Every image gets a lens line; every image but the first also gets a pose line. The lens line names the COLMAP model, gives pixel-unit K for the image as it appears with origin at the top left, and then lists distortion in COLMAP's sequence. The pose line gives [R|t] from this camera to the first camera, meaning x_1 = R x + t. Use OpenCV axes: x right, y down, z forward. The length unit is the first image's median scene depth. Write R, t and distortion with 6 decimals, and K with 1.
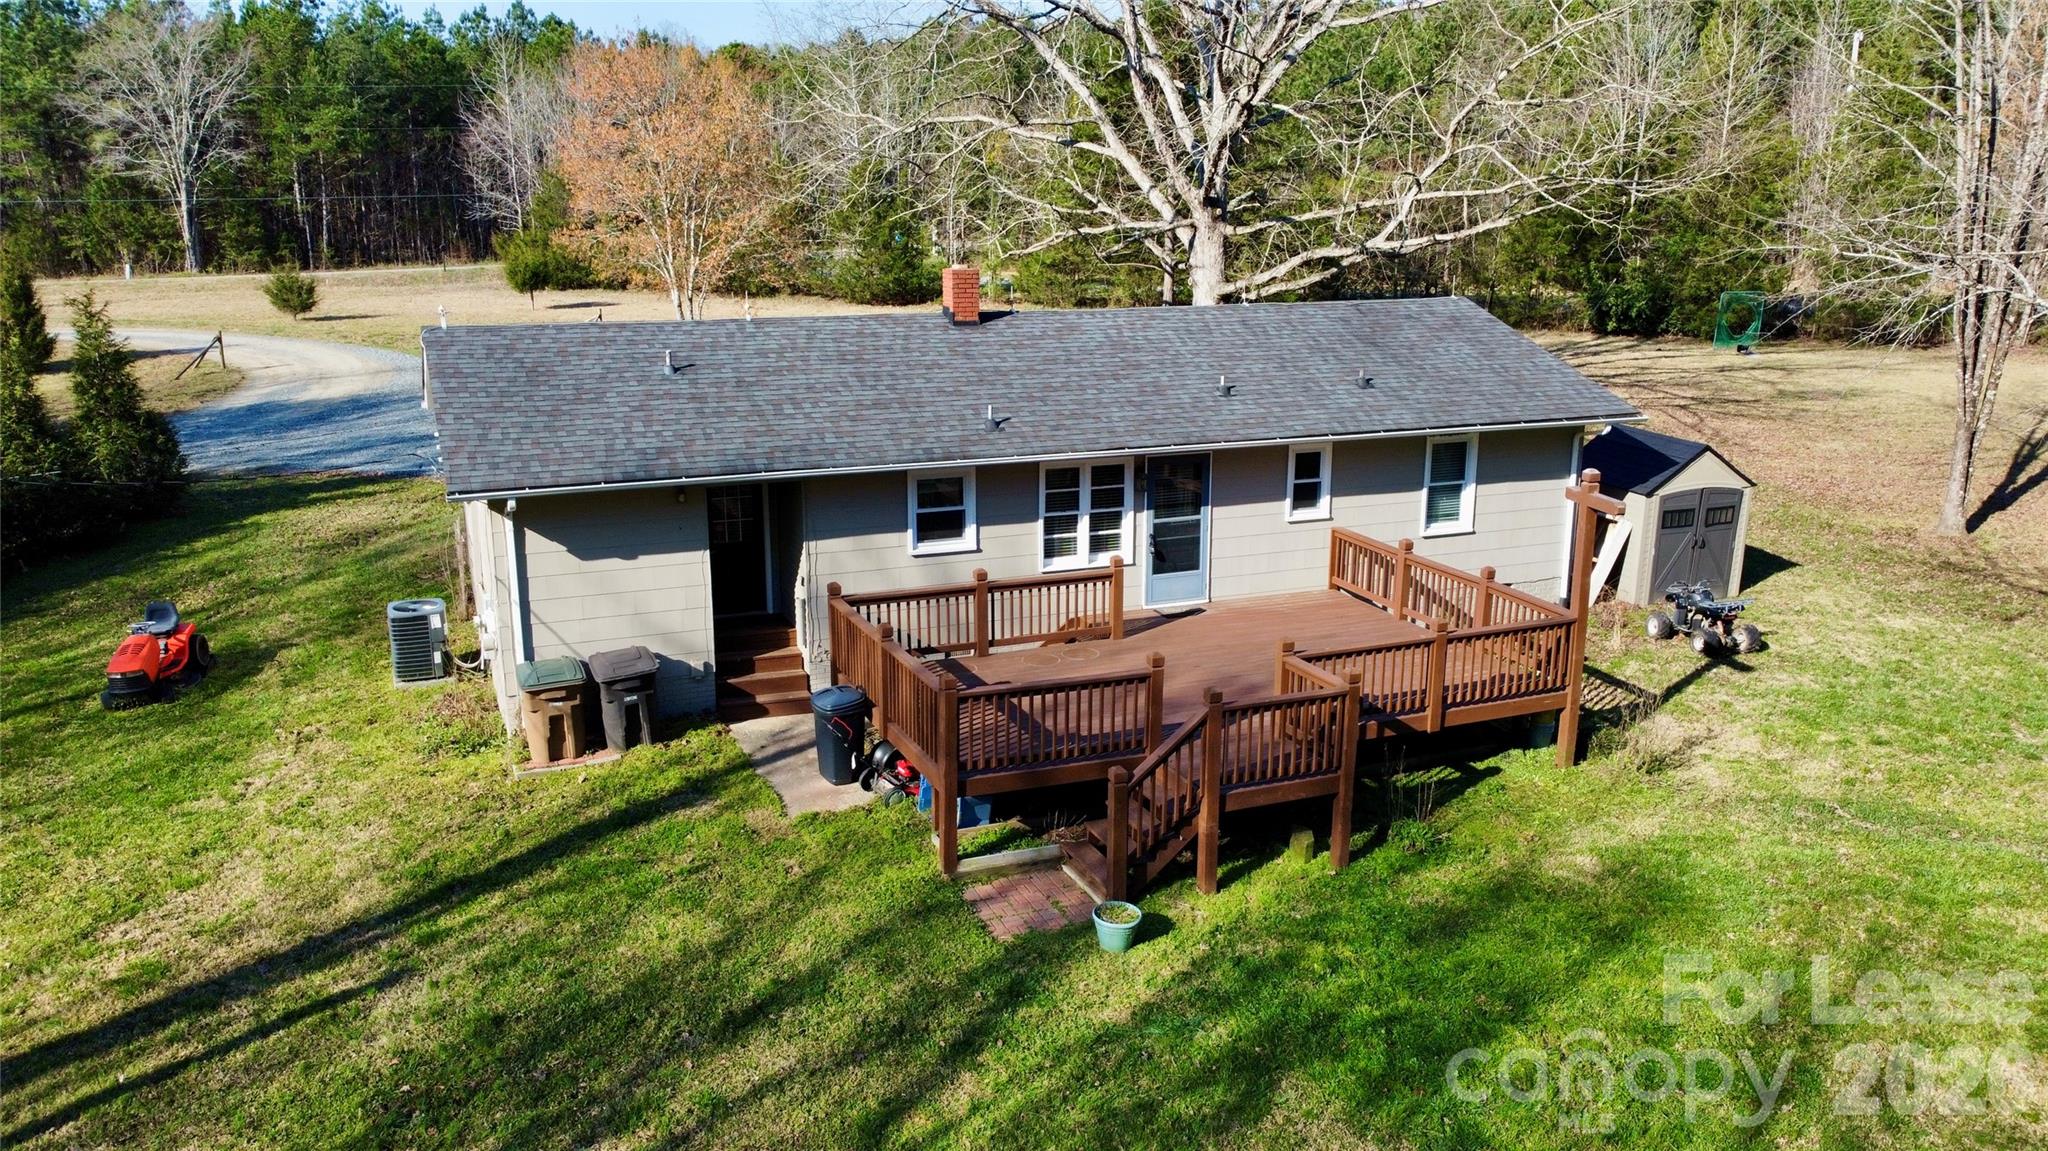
lens RADIAL K [[1564.5, 0, 1024.0], [0, 1564.5, 575.5], [0, 0, 1]] dist [-0.004787, 0.000985]
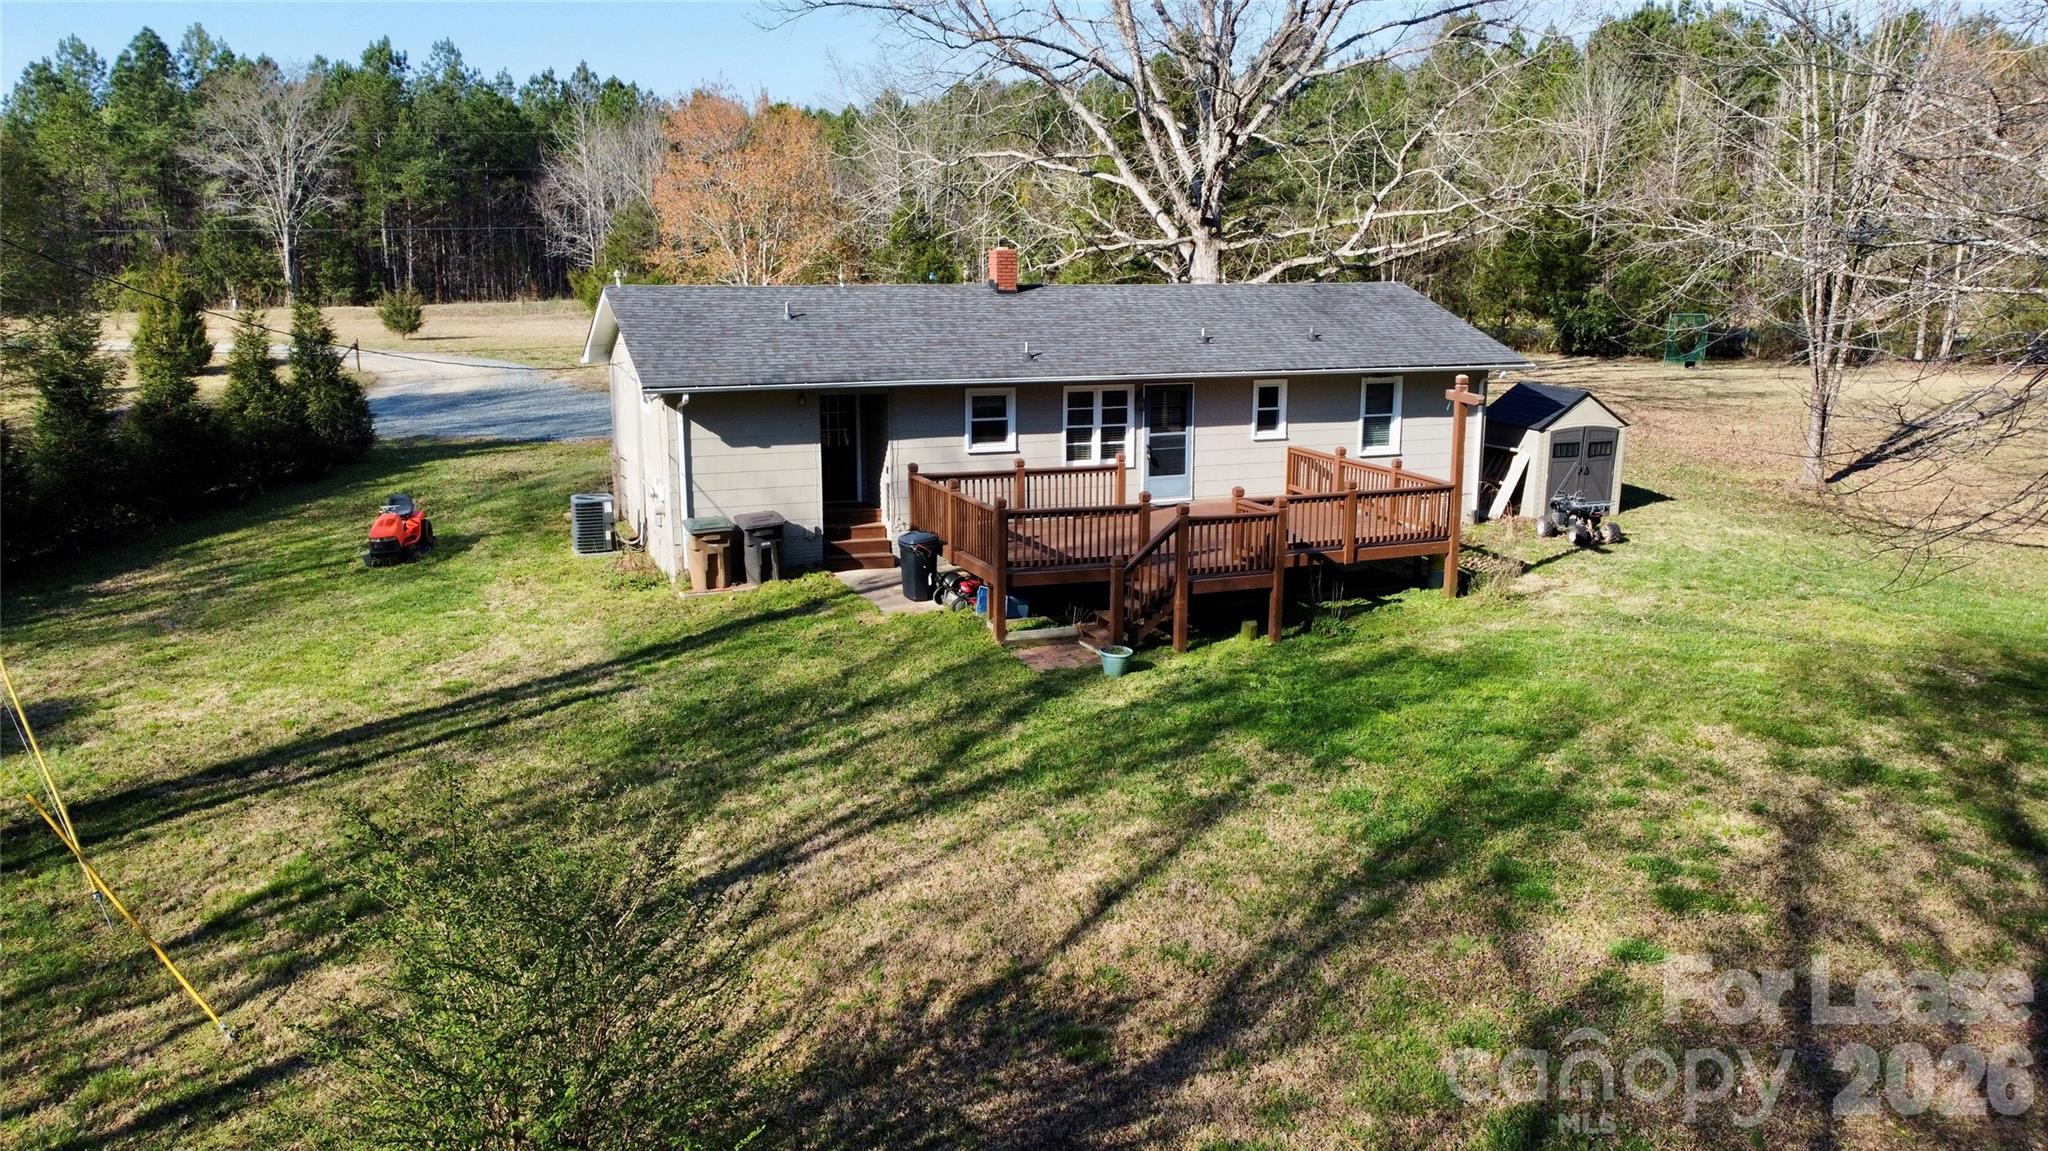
lens RADIAL K [[1564.5, 0, 1024.0], [0, 1564.5, 575.5], [0, 0, 1]] dist [-0.004787, 0.000985]
pose [[0.999899, 0.003090, -0.013856, -0.004334], [-0.003640, 0.999198, -0.039869, 0.131946], [0.013721, 0.039916, 0.999109, -0.303978]]
